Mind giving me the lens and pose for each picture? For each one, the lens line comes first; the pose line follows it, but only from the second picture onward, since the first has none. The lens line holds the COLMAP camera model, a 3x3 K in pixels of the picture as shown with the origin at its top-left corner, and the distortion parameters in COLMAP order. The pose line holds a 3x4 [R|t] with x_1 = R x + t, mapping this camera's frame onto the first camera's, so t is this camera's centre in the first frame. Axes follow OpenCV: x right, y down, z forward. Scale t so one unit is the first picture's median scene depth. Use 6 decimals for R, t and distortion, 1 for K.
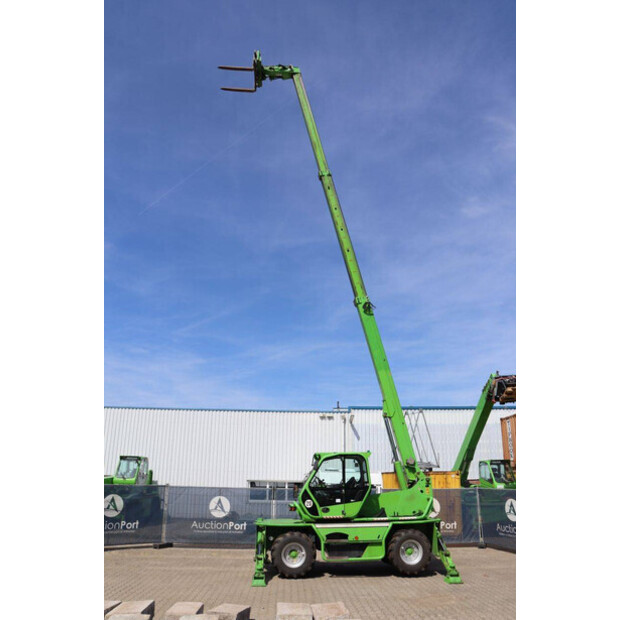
lens RADIAL K [[508.1, 0, 313.3], [0, 508.1, 301.6], [0, 0, 1]] dist [-0.161273, 0.146012]
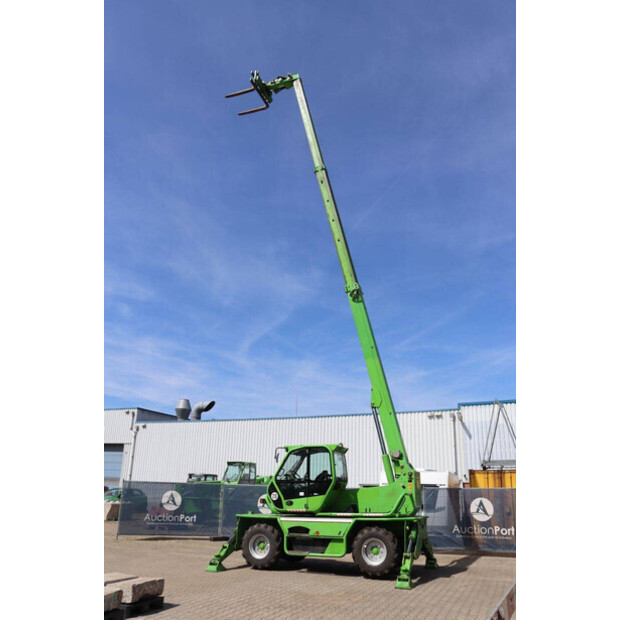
lens RADIAL K [[508.1, 0, 313.3], [0, 508.1, 301.6], [0, 0, 1]] dist [-0.161273, 0.146012]
pose [[0.899313, -0.145921, -0.412243, 0.533422], [0.135573, 0.989272, -0.054417, 0.081685], [0.415761, -0.006951, 0.909447, 0.118815]]
